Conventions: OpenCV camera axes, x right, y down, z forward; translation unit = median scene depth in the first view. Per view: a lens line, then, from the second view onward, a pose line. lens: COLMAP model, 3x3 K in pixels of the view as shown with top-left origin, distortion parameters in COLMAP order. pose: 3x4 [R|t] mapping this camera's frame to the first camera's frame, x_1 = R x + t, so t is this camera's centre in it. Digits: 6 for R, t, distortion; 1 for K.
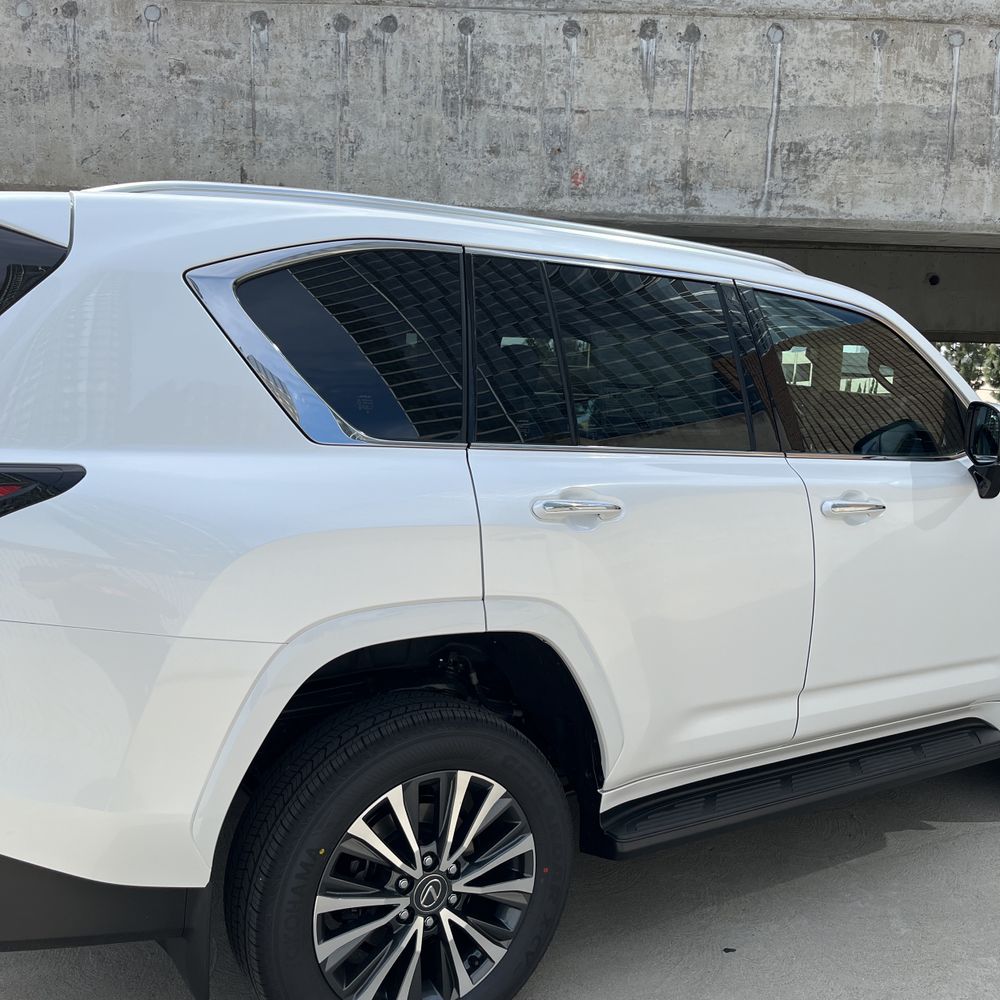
lens RADIAL K [[1025.3, 0, 496.0], [0, 1025.3, 511.0], [0, 0, 1]] dist [0.013130, 0.000000]
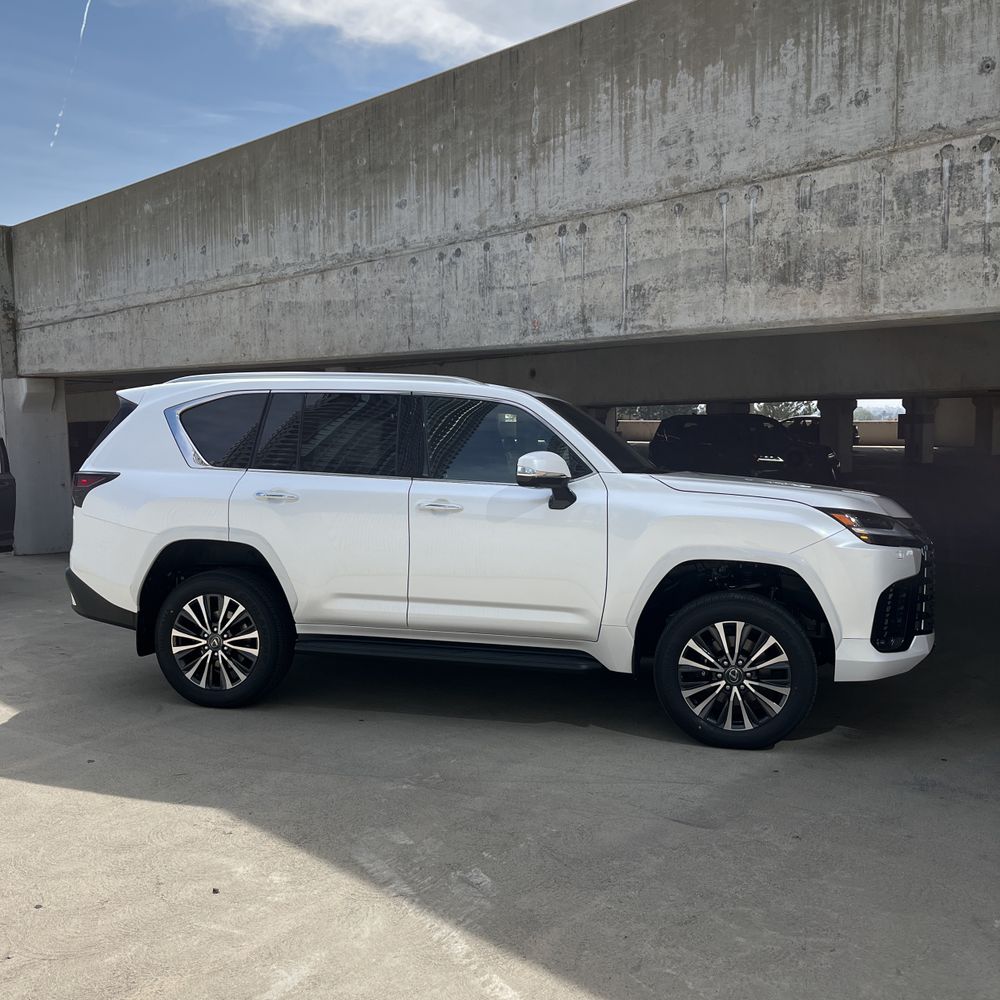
lens RADIAL K [[1025.3, 0, 503.2], [0, 1025.3, 502.5], [0, 0, 1]] dist [0.013130, 0.000000]
pose [[0.684820, 0.019971, -0.728439, 1.285125], [-0.078883, 0.995782, -0.046859, 0.048253], [0.724430, 0.089551, 0.683507, -0.149971]]
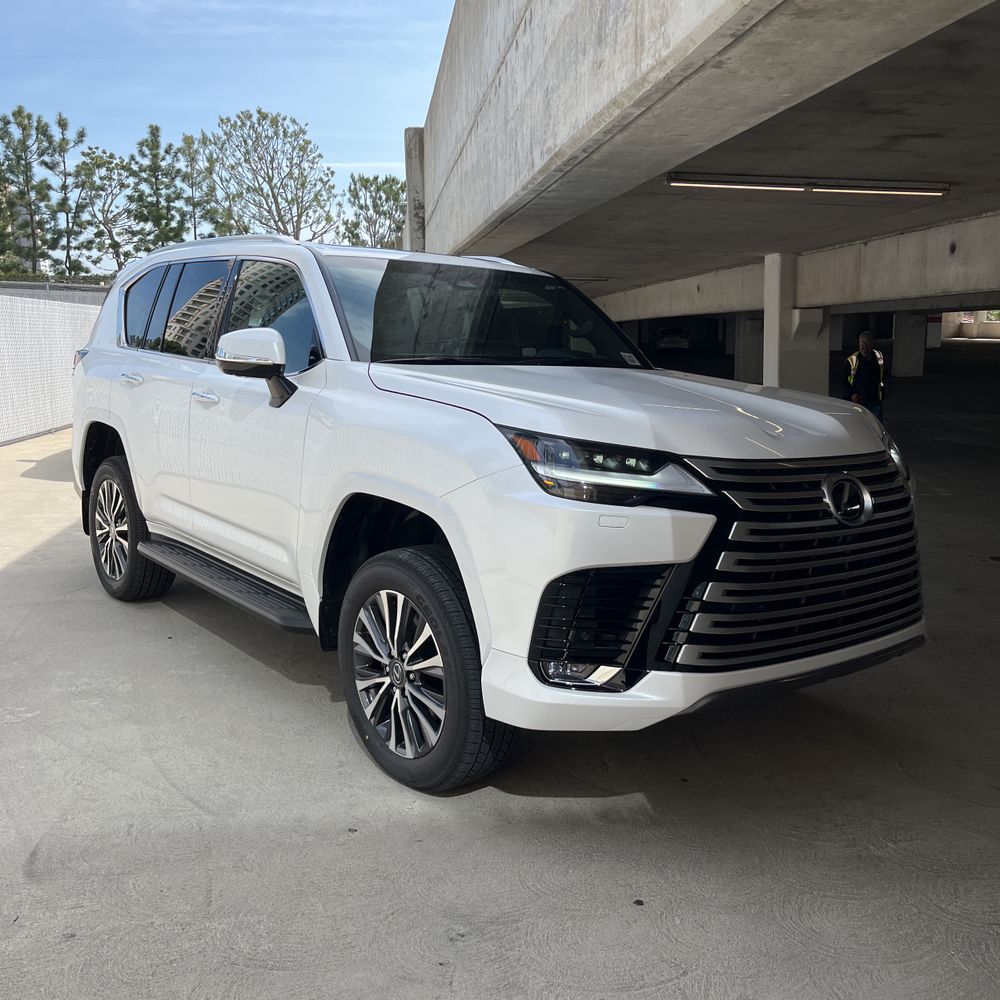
lens RADIAL K [[1025.3, 0, 497.2], [0, 1025.3, 491.3], [0, 0, 1]] dist [0.013130, 0.000000]
pose [[0.104783, 0.122065, -0.986976, 1.370239], [-0.141481, 0.984174, 0.106698, -0.064655], [0.984380, 0.128458, 0.120394, 0.892071]]
